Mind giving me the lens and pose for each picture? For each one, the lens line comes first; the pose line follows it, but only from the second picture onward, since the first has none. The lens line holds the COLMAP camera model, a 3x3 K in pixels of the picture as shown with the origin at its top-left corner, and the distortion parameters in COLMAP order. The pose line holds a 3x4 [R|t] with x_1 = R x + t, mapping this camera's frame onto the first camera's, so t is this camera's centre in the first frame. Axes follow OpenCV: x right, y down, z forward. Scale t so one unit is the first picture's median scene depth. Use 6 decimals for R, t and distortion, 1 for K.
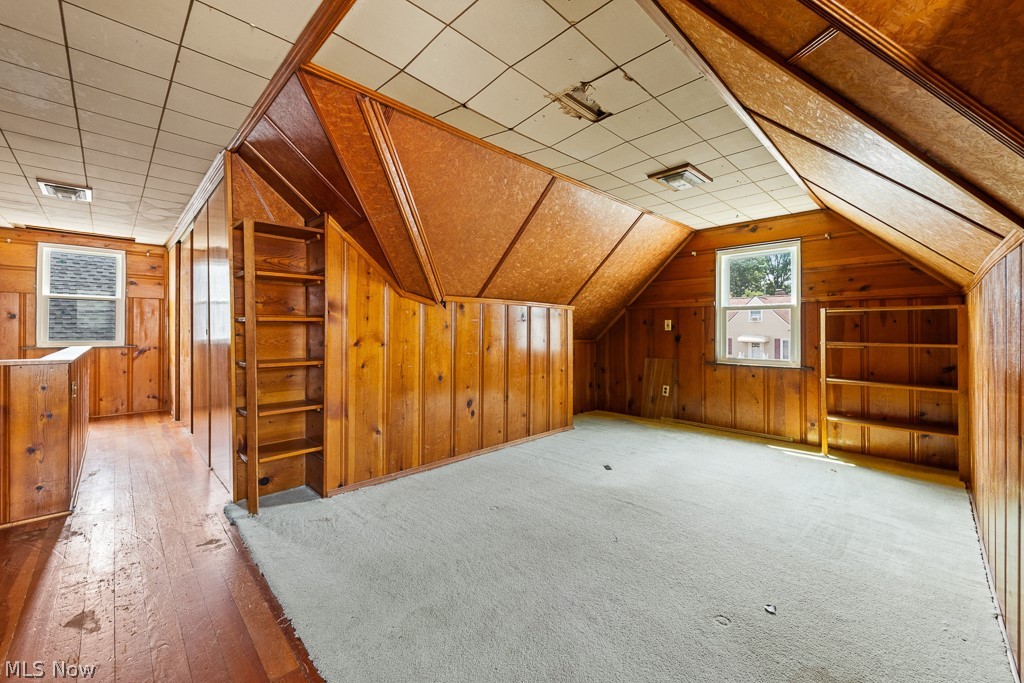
lens RADIAL K [[408.7, 0, 511.0], [0, 408.7, 334.5], [0, 0, 1]] dist [0.006841, -0.000414]
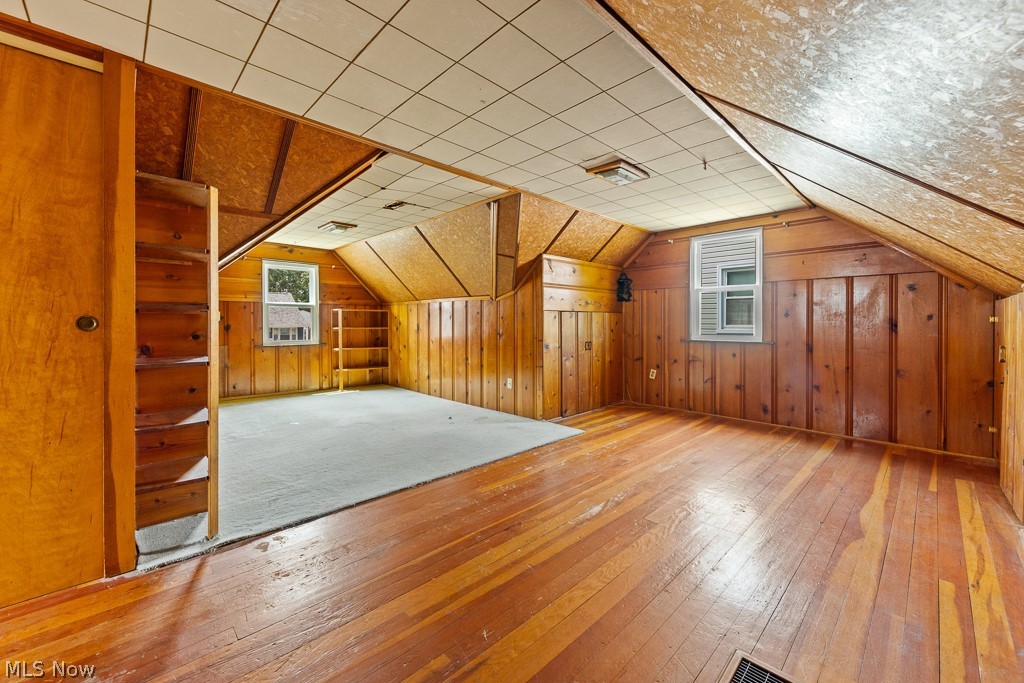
lens RADIAL K [[408.7, 0, 511.0], [0, 408.7, 334.5], [0, 0, 1]] dist [0.006841, -0.000414]
pose [[0.001986, -0.031665, 0.999497, -1.207628], [0.009367, 0.999455, 0.031645, -0.001102], [-0.999954, 0.009299, 0.002281, 0.312279]]
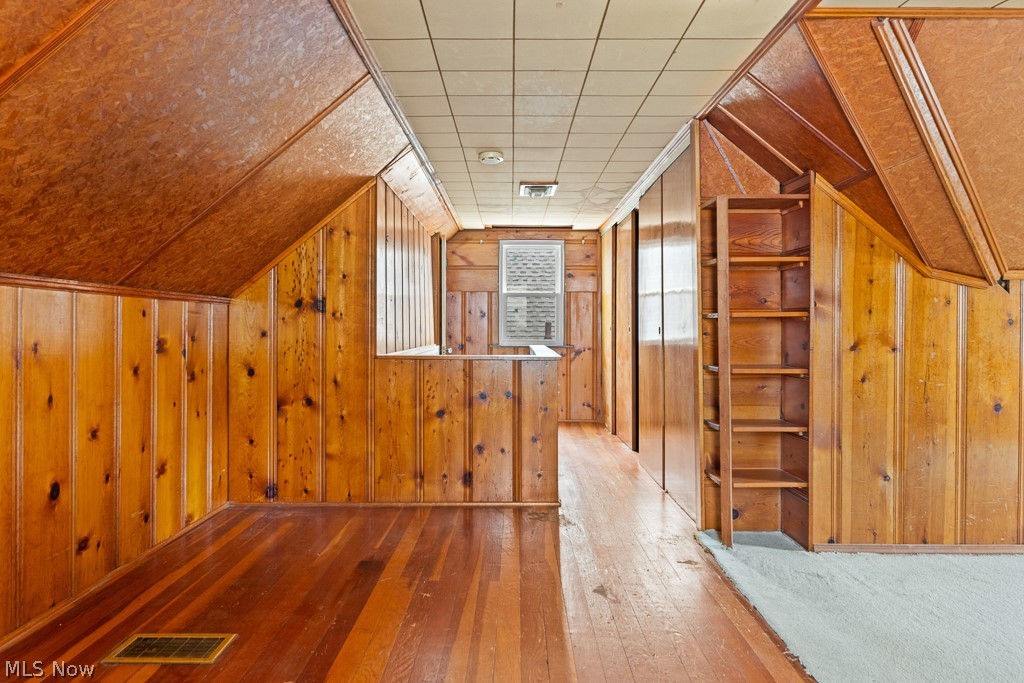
lens RADIAL K [[665.6, 0, 500.0], [0, 665.6, 329.6], [0, 0, 1]] dist [-0.001795, -0.003933]
pose [[0.696582, 0.001170, -0.717476, 0.021019], [-0.007508, 0.999956, -0.005658, 0.002883], [0.717438, 0.009328, 0.696560, -0.238656]]
